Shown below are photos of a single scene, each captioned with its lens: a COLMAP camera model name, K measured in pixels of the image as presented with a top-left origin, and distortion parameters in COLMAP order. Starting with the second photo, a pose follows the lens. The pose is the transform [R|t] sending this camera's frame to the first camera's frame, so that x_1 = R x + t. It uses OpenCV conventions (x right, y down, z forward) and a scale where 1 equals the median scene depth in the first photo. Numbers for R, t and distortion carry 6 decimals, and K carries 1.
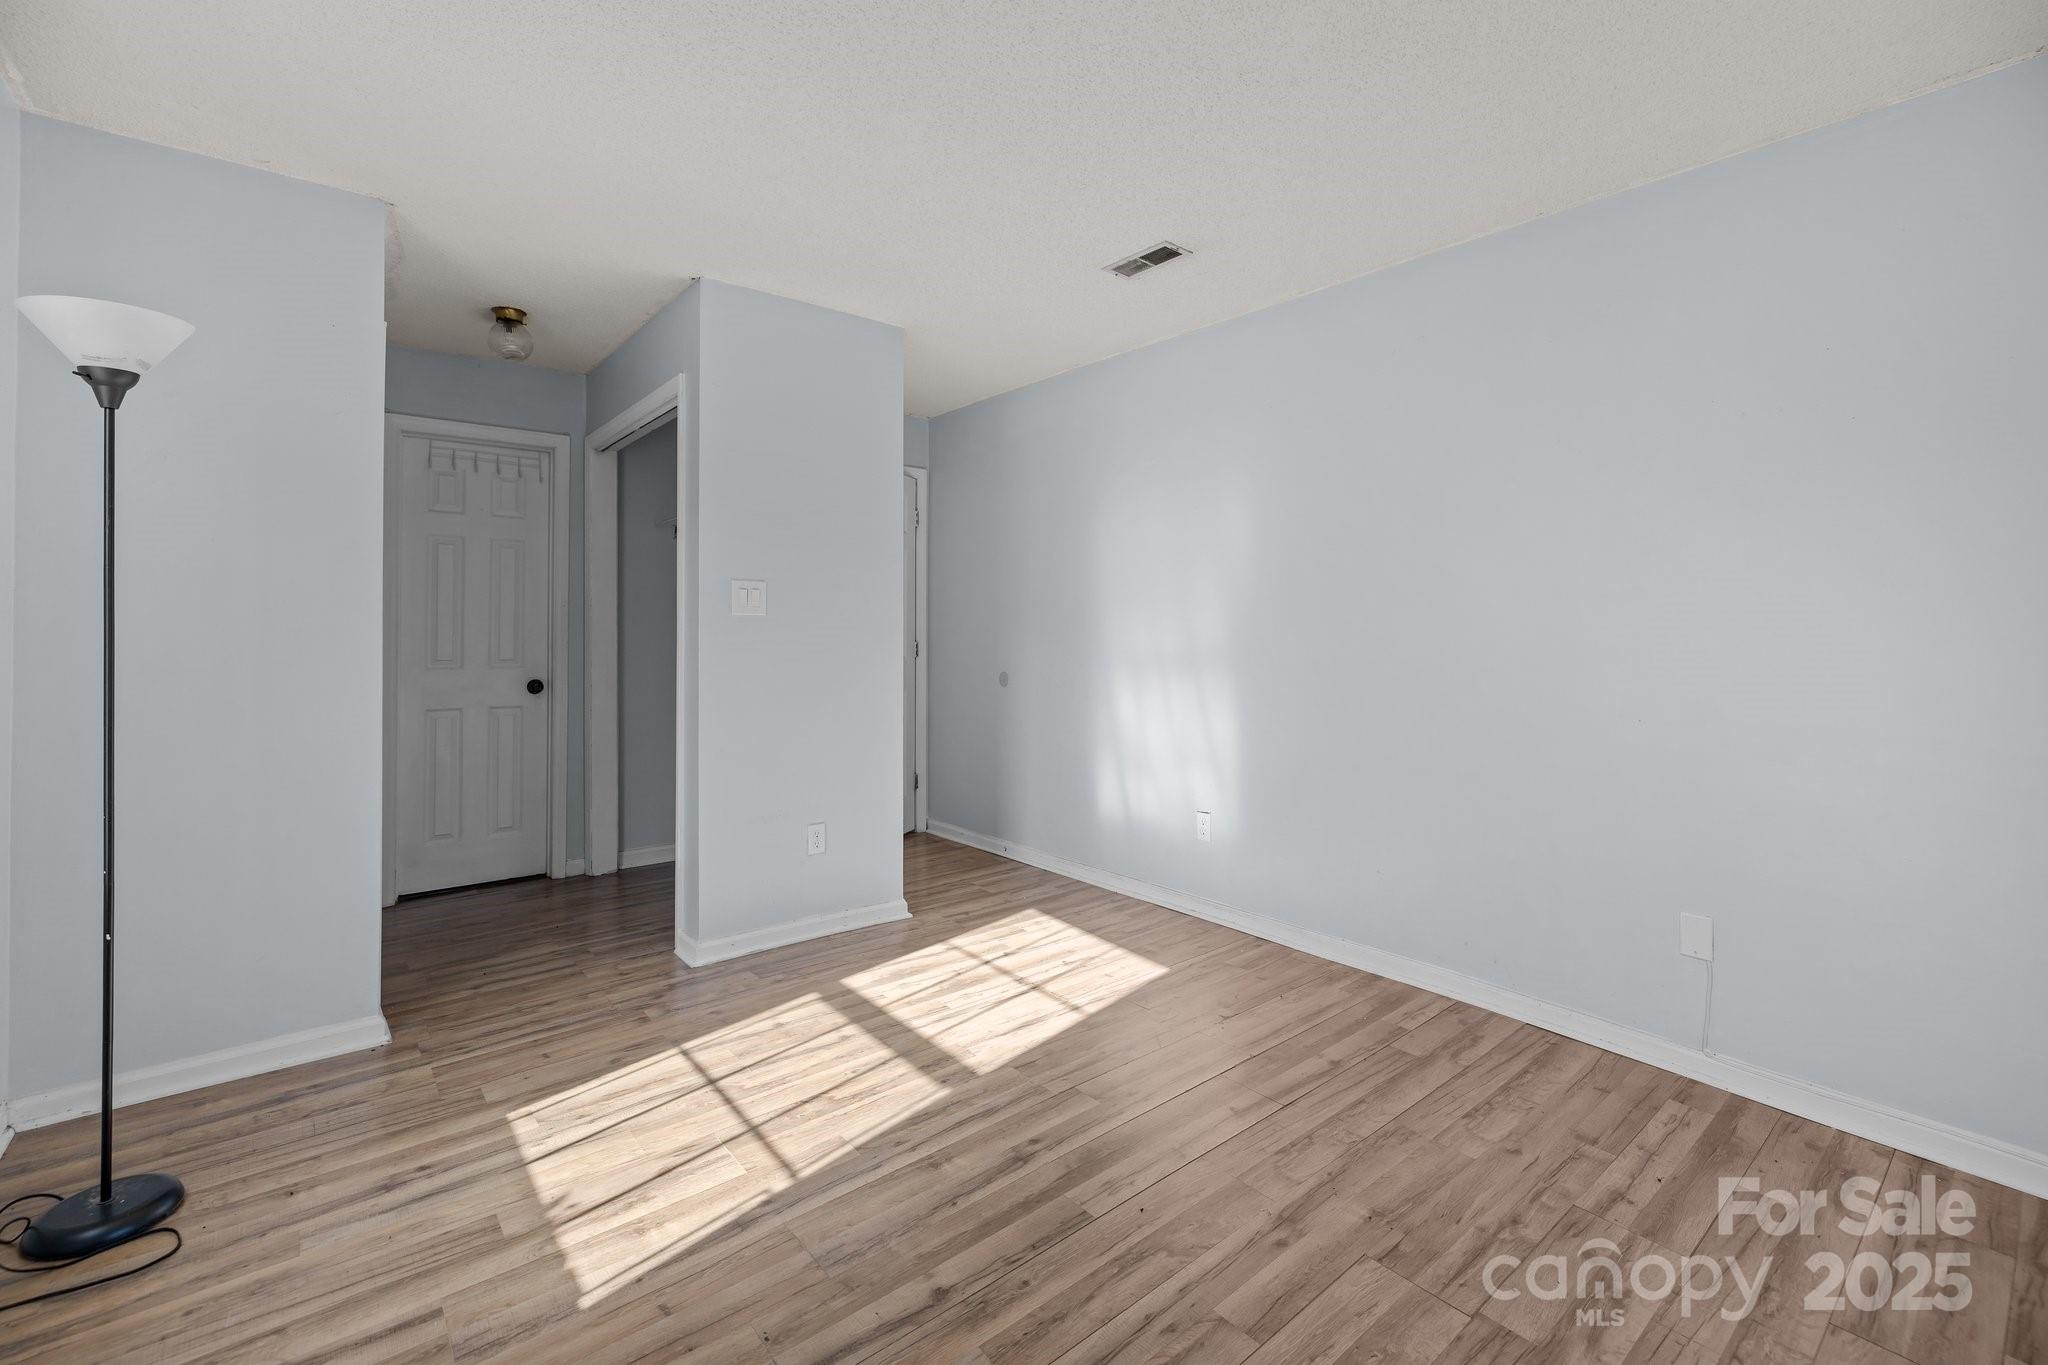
lens RADIAL K [[865.9, 0, 994.9], [0, 865.9, 625.8], [0, 0, 1]] dist [-0.002917, -0.000052]
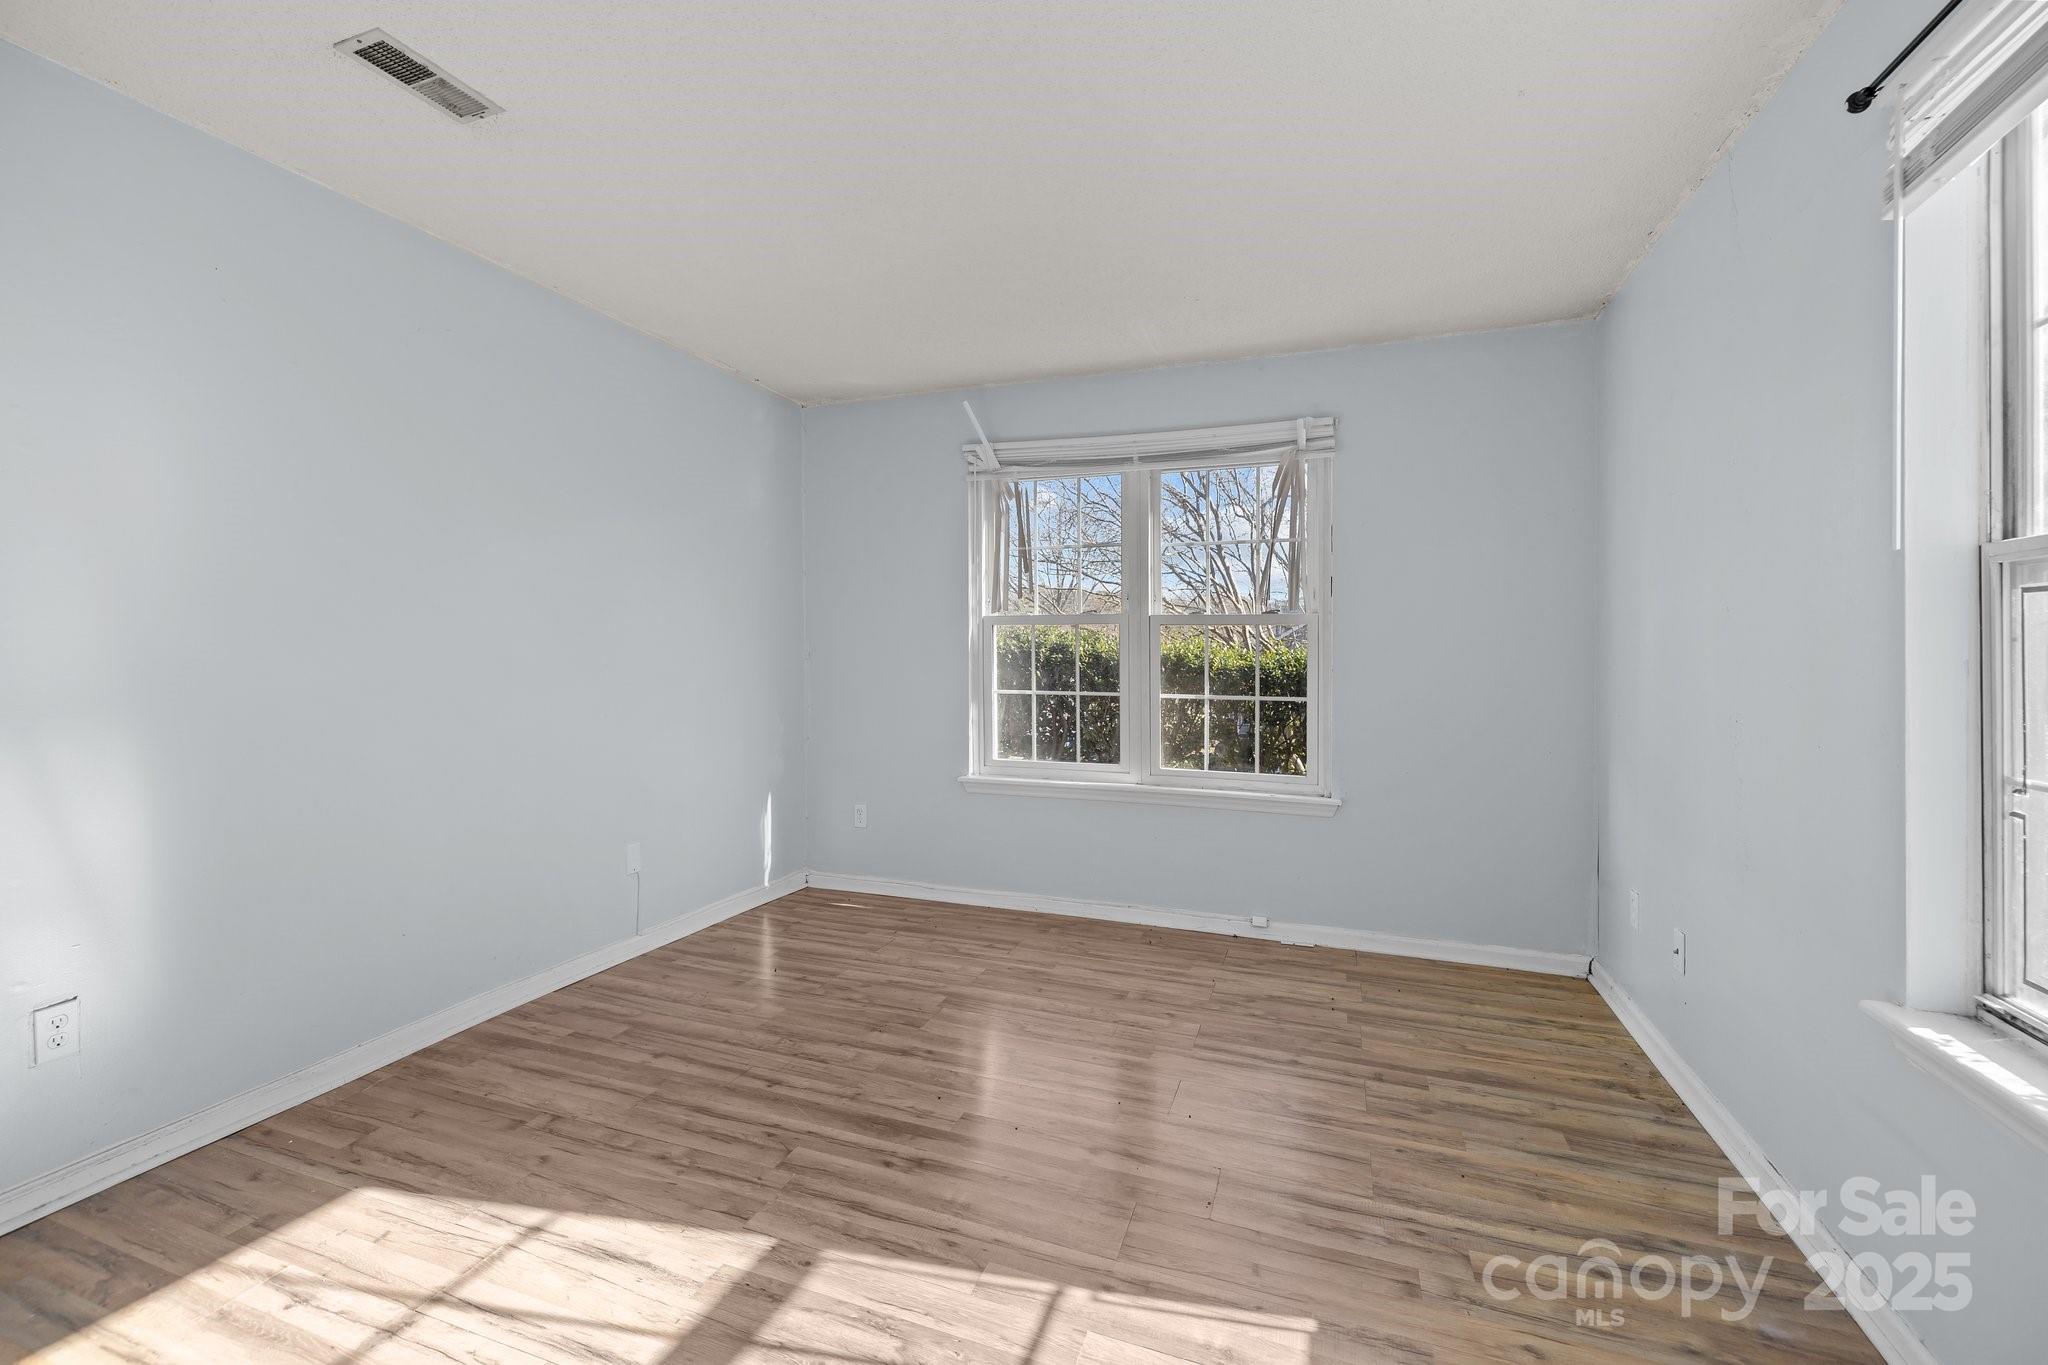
lens RADIAL K [[865.9, 0, 1031.5], [0, 865.9, 661.3], [0, 0, 1]] dist [-0.002917, -0.000052]
pose [[-0.522022, -0.022439, 0.852637, -0.897171], [-0.008120, 0.999739, 0.021339, -0.004473], [-0.852893, 0.004216, -0.522068, 1.410733]]
